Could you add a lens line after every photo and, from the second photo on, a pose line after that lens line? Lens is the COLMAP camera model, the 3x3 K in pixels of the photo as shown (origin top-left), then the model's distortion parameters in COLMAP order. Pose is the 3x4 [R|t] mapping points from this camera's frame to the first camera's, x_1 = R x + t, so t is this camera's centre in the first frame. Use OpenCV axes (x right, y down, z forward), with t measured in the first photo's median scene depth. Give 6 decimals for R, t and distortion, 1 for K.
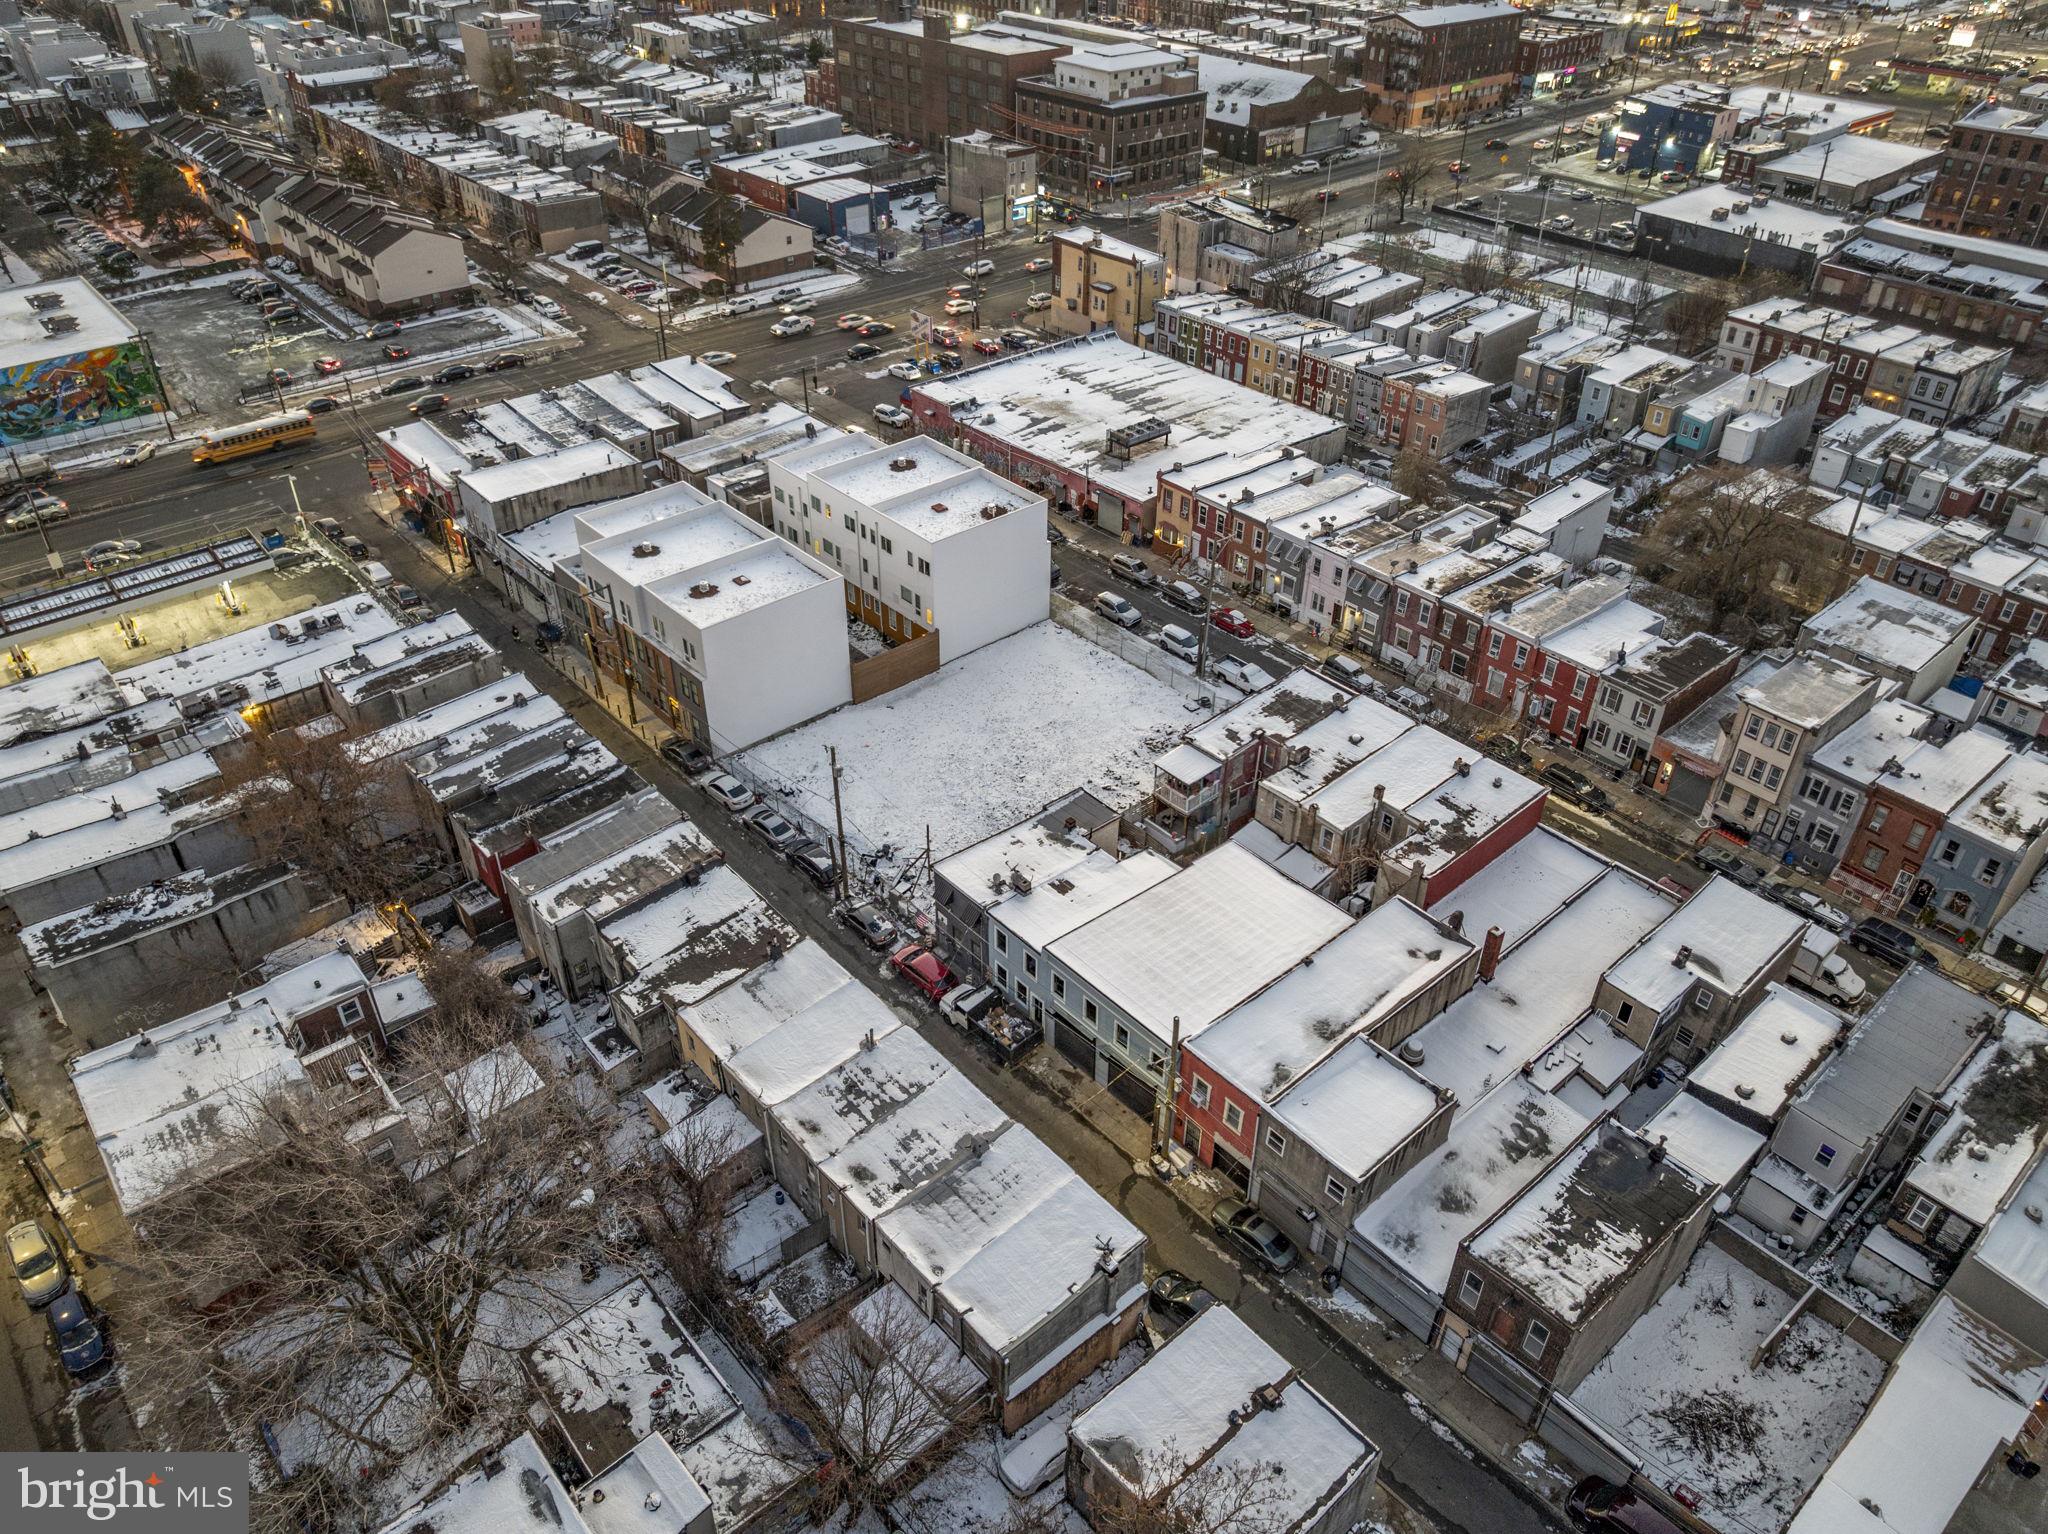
lens RADIAL K [[1439.7, 0, 1028.2], [0, 1439.7, 767.5], [0, 0, 1]] dist [-0.045223, 0.013986]
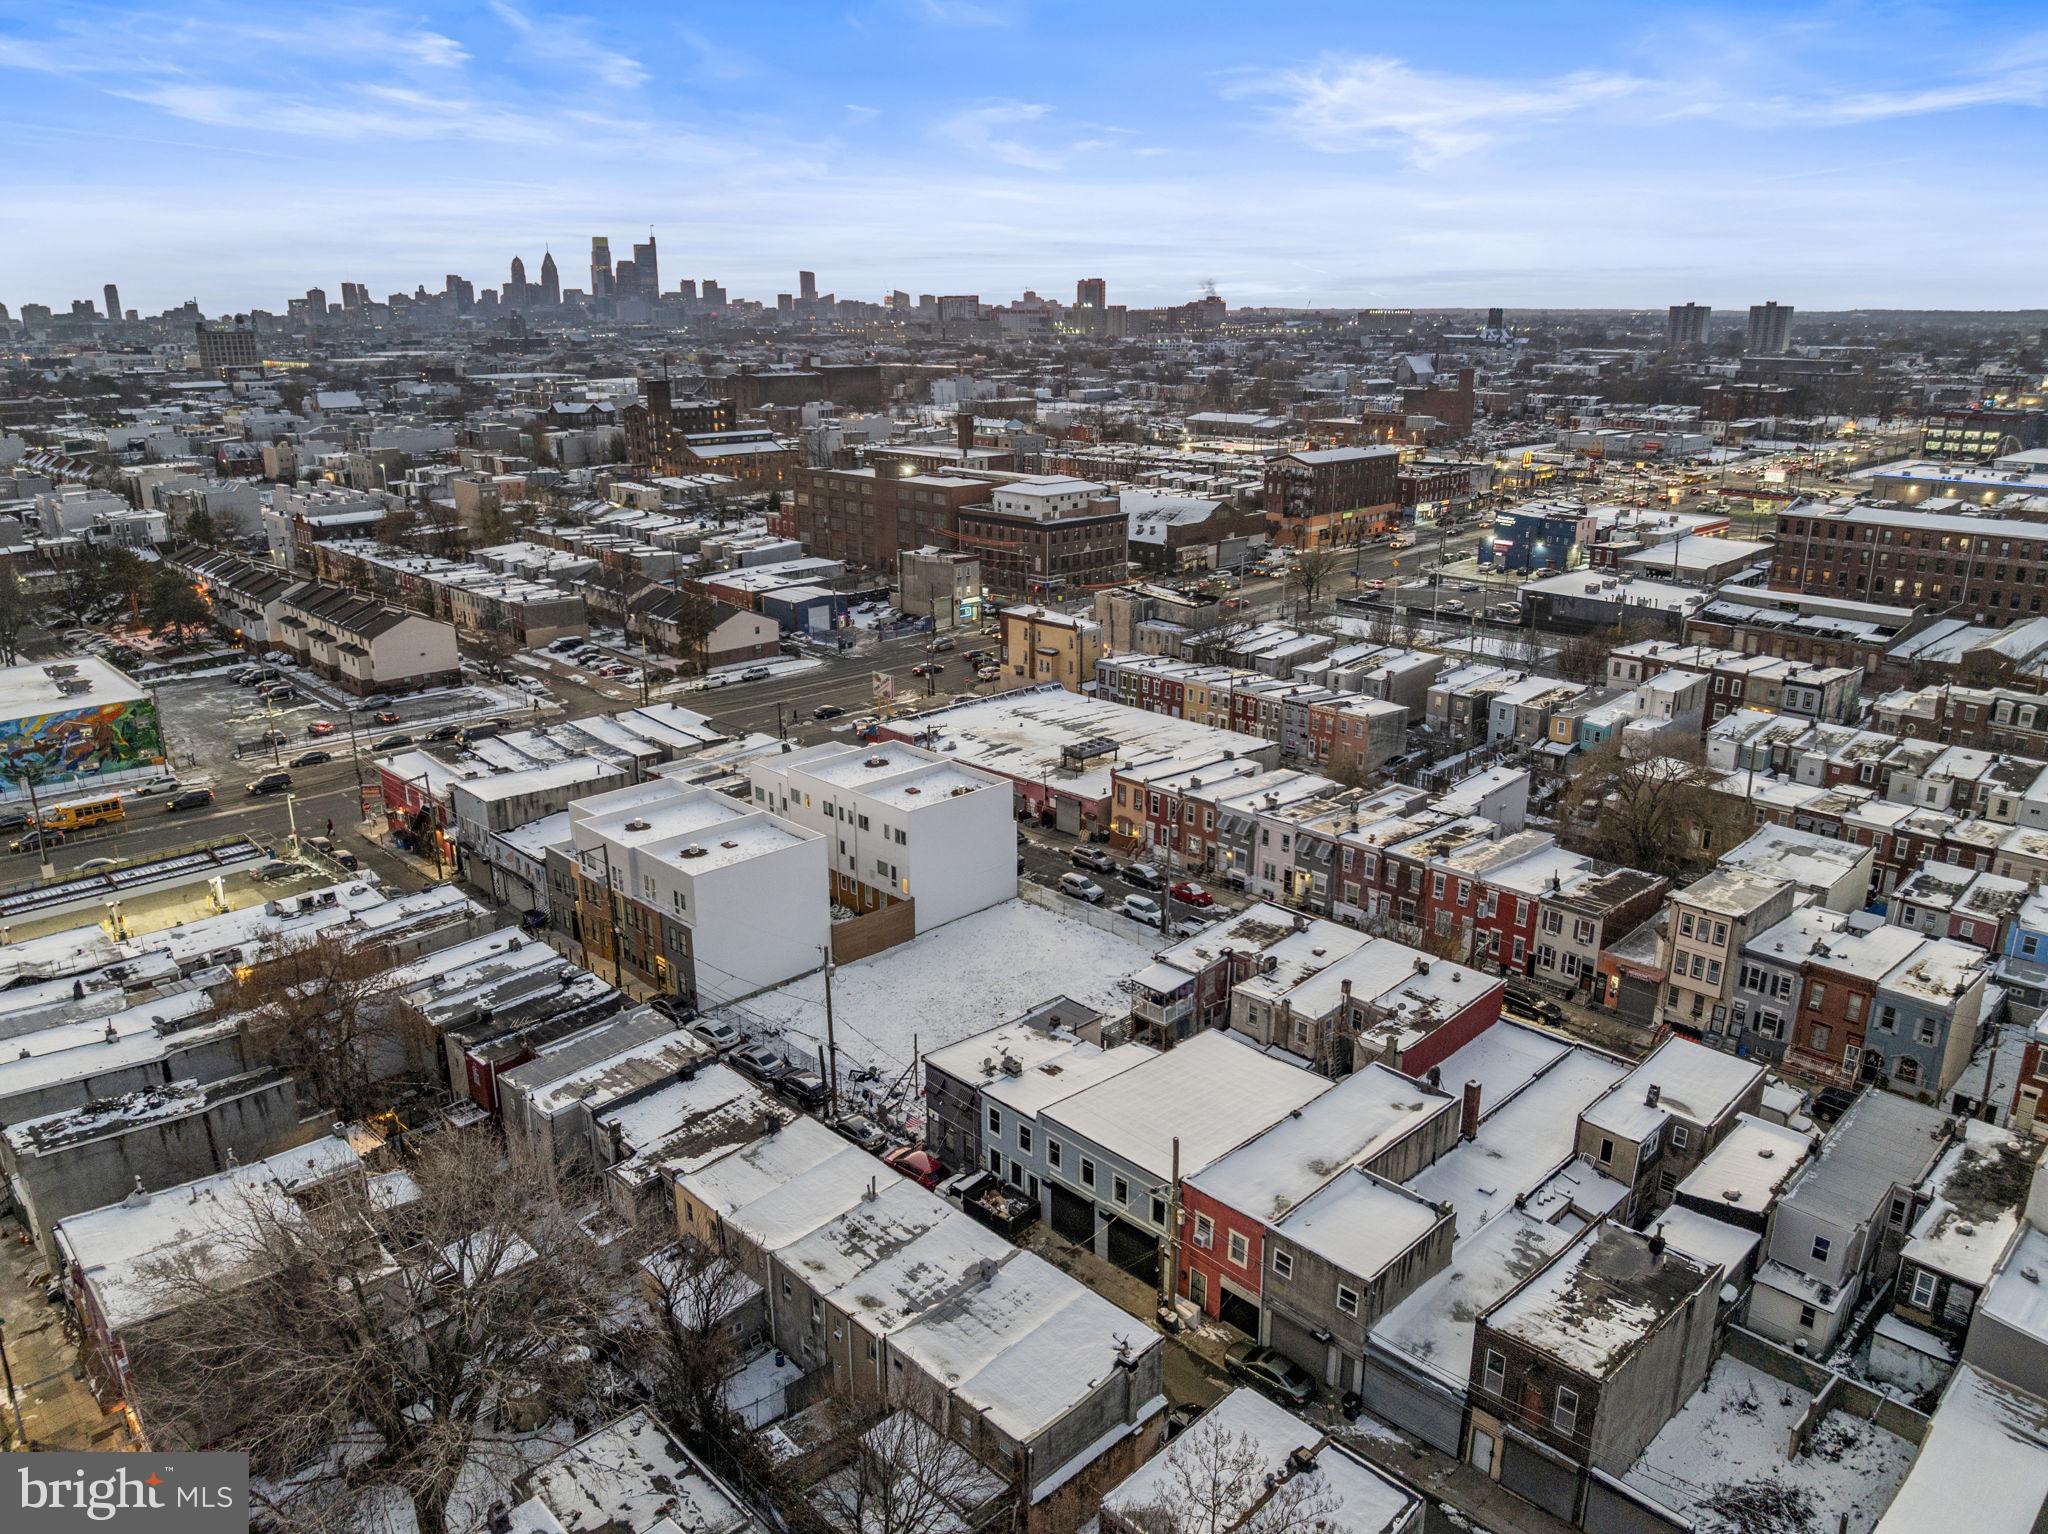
lens RADIAL K [[1439.7, 0, 1026.5], [0, 1439.7, 776.5], [0, 0, 1]] dist [-0.045223, 0.013986]
pose [[0.998643, -0.025006, 0.045680, -0.032219], [0.037802, 0.951416, -0.305580, 0.177658], [-0.035819, 0.306892, 0.951070, -0.035103]]
